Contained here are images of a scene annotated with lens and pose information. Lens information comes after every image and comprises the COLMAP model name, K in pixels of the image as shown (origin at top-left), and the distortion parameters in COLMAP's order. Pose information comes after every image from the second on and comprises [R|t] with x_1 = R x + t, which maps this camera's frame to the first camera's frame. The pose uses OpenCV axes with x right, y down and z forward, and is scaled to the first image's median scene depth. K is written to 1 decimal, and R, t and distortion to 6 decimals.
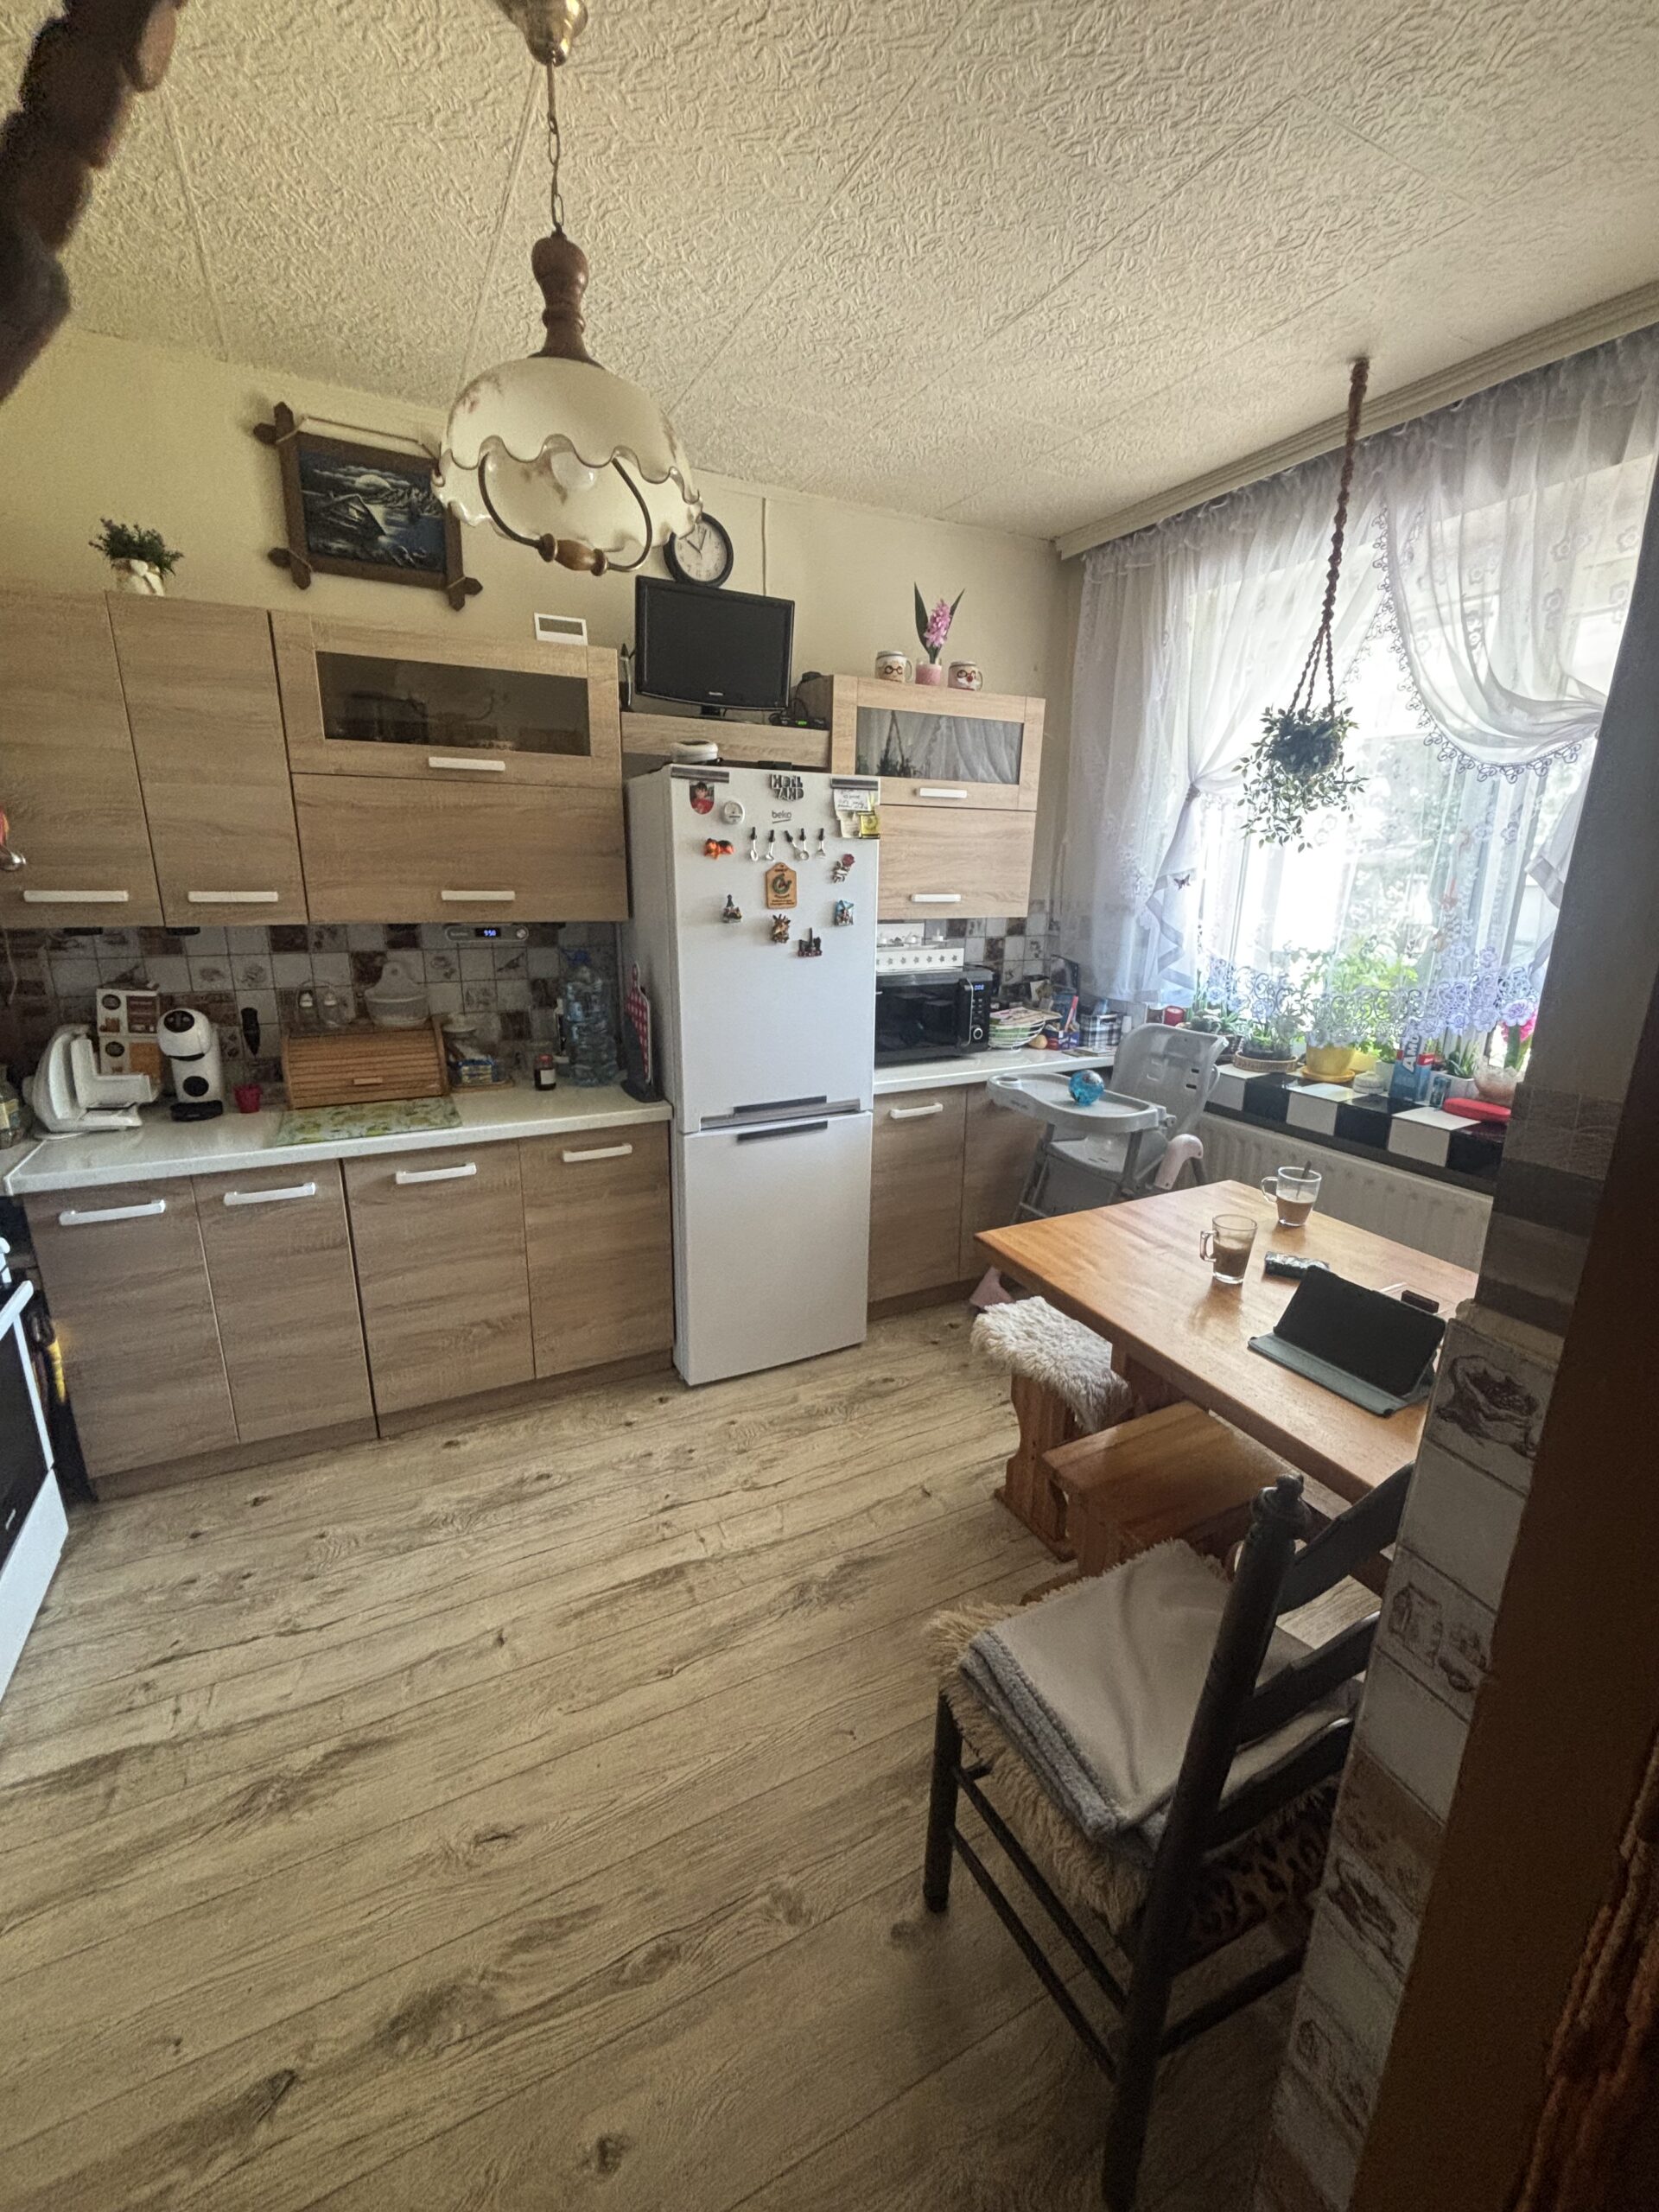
lens RADIAL K [[874.4, 0, 832.5], [0, 874.4, 1108.5], [0, 0, 1]] dist [-0.019114, -0.000152]
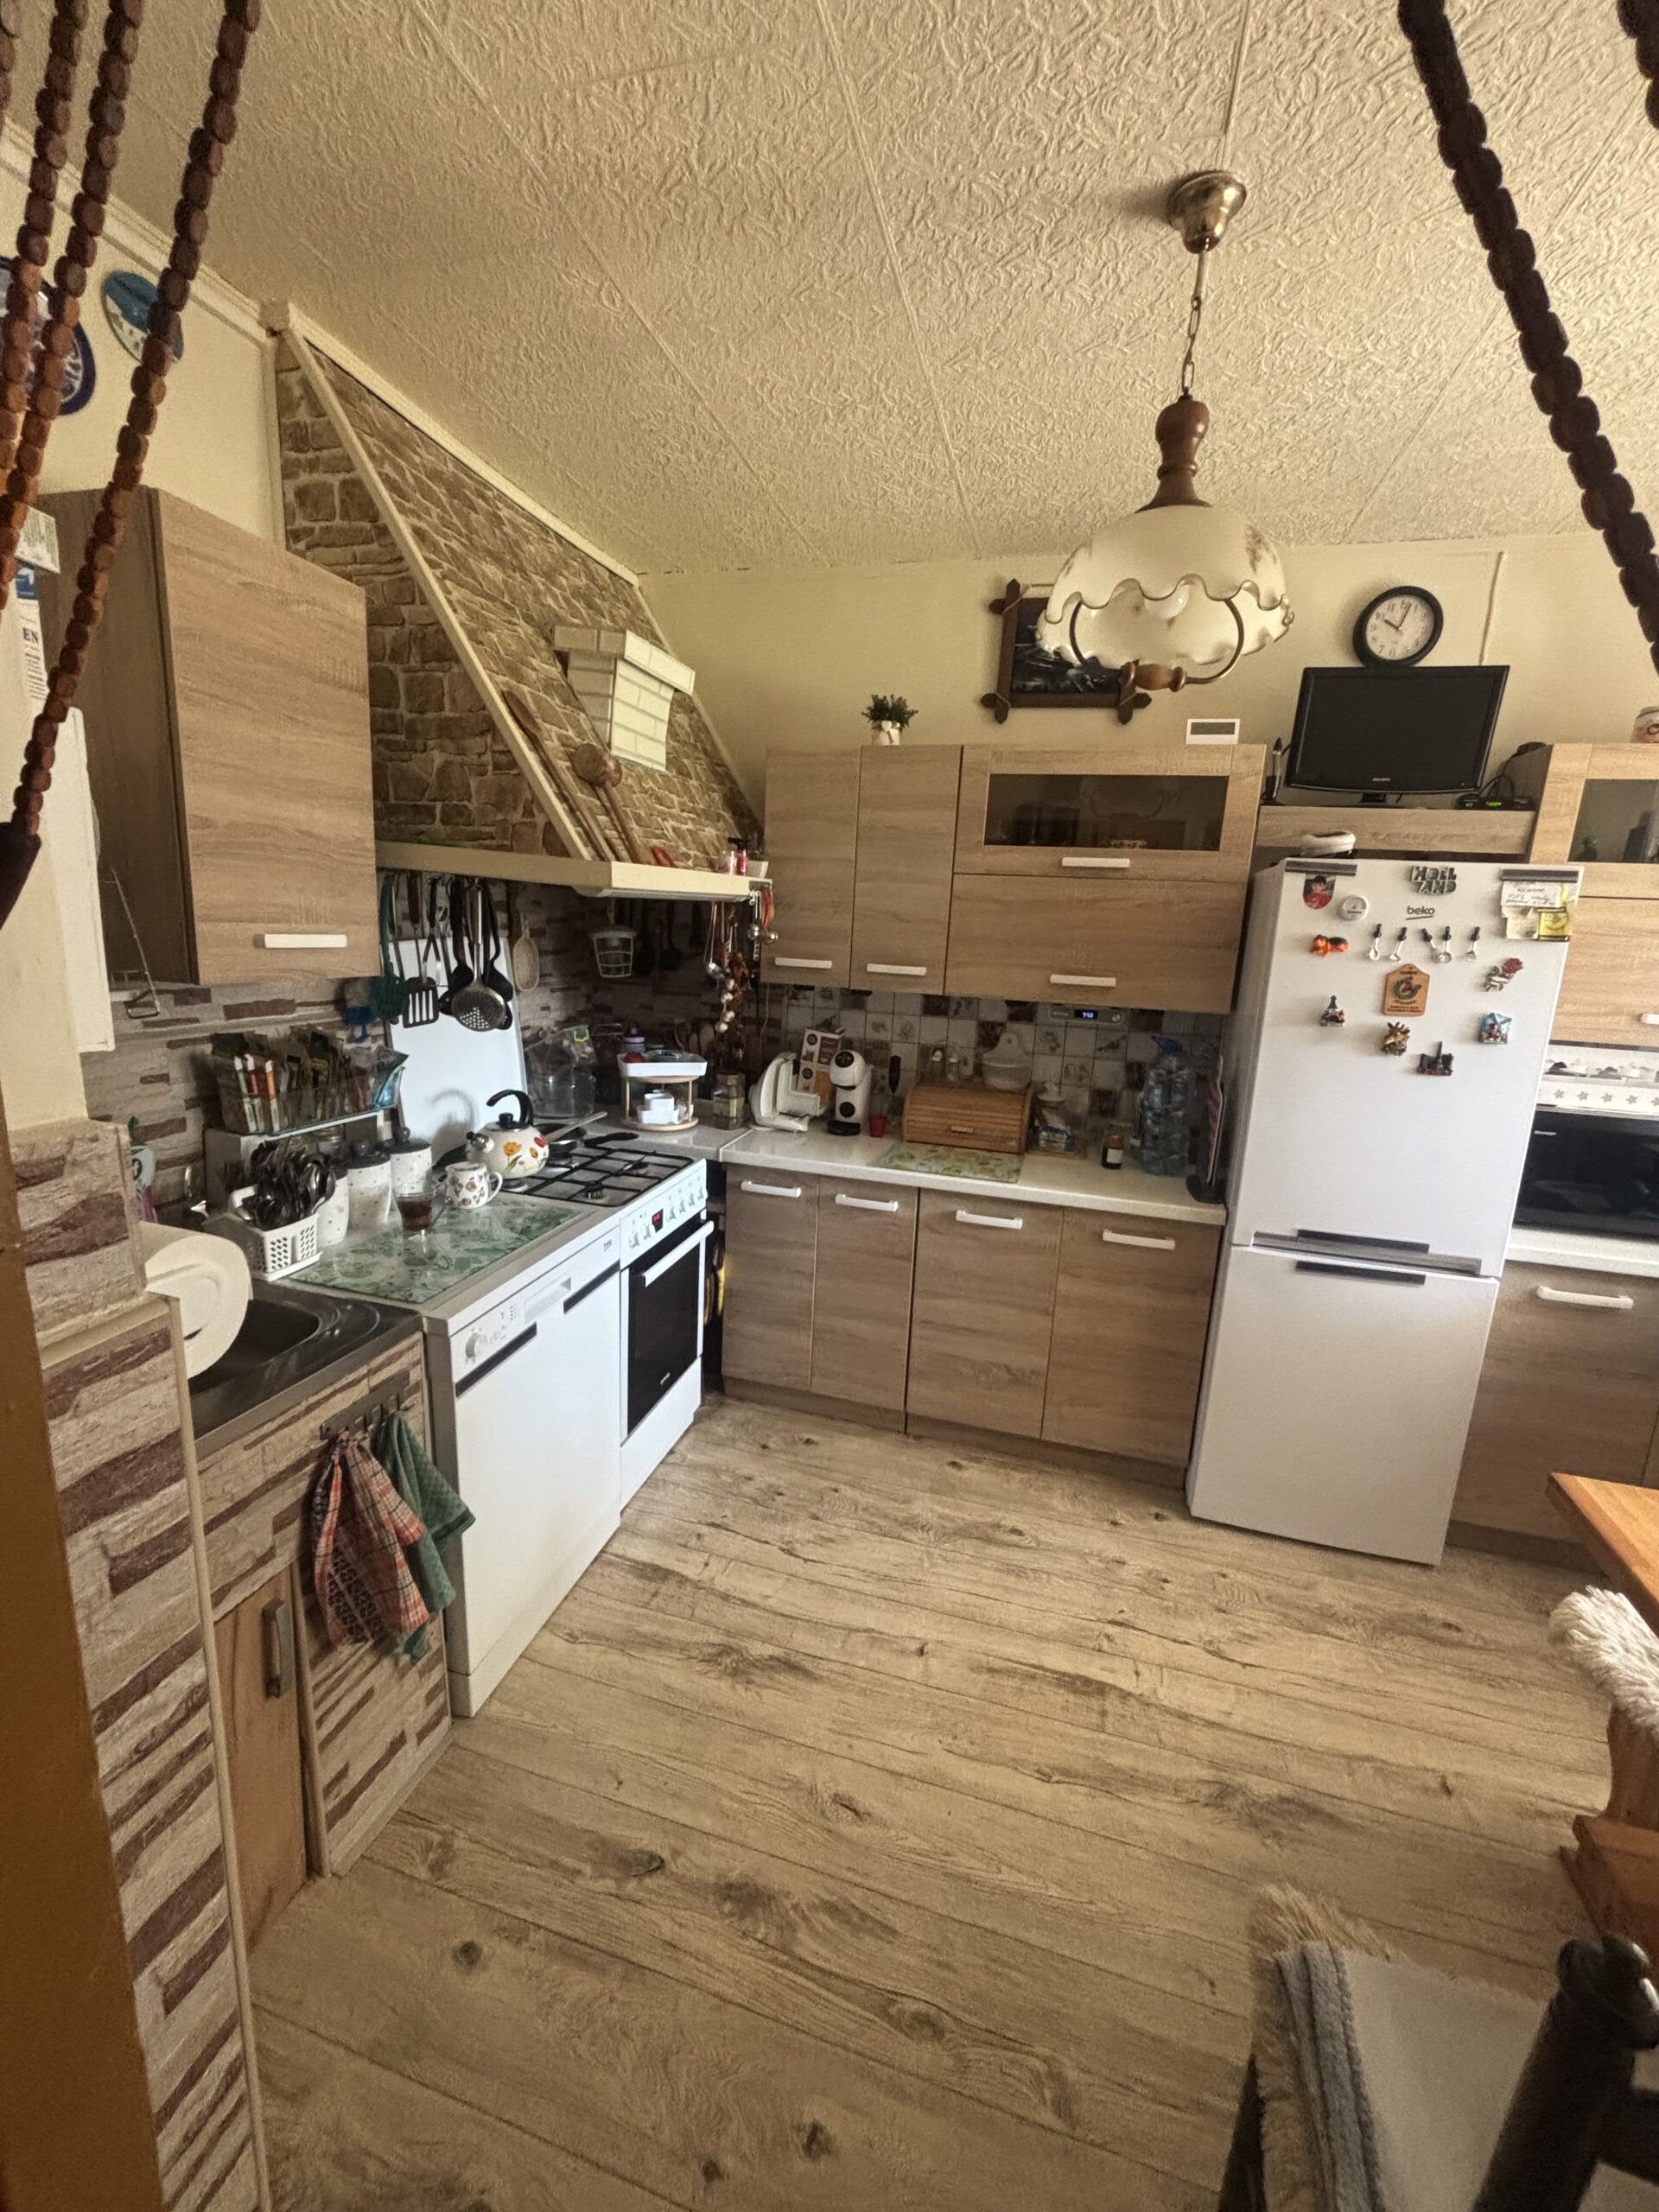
lens RADIAL K [[874.4, 0, 832.5], [0, 874.4, 1108.5], [0, 0, 1]] dist [-0.019114, -0.000152]
pose [[0.726323, 0.156860, -0.669216, 0.120076], [-0.216870, 0.976178, -0.006566, -0.013445], [0.652244, 0.149902, 0.743039, 0.012942]]
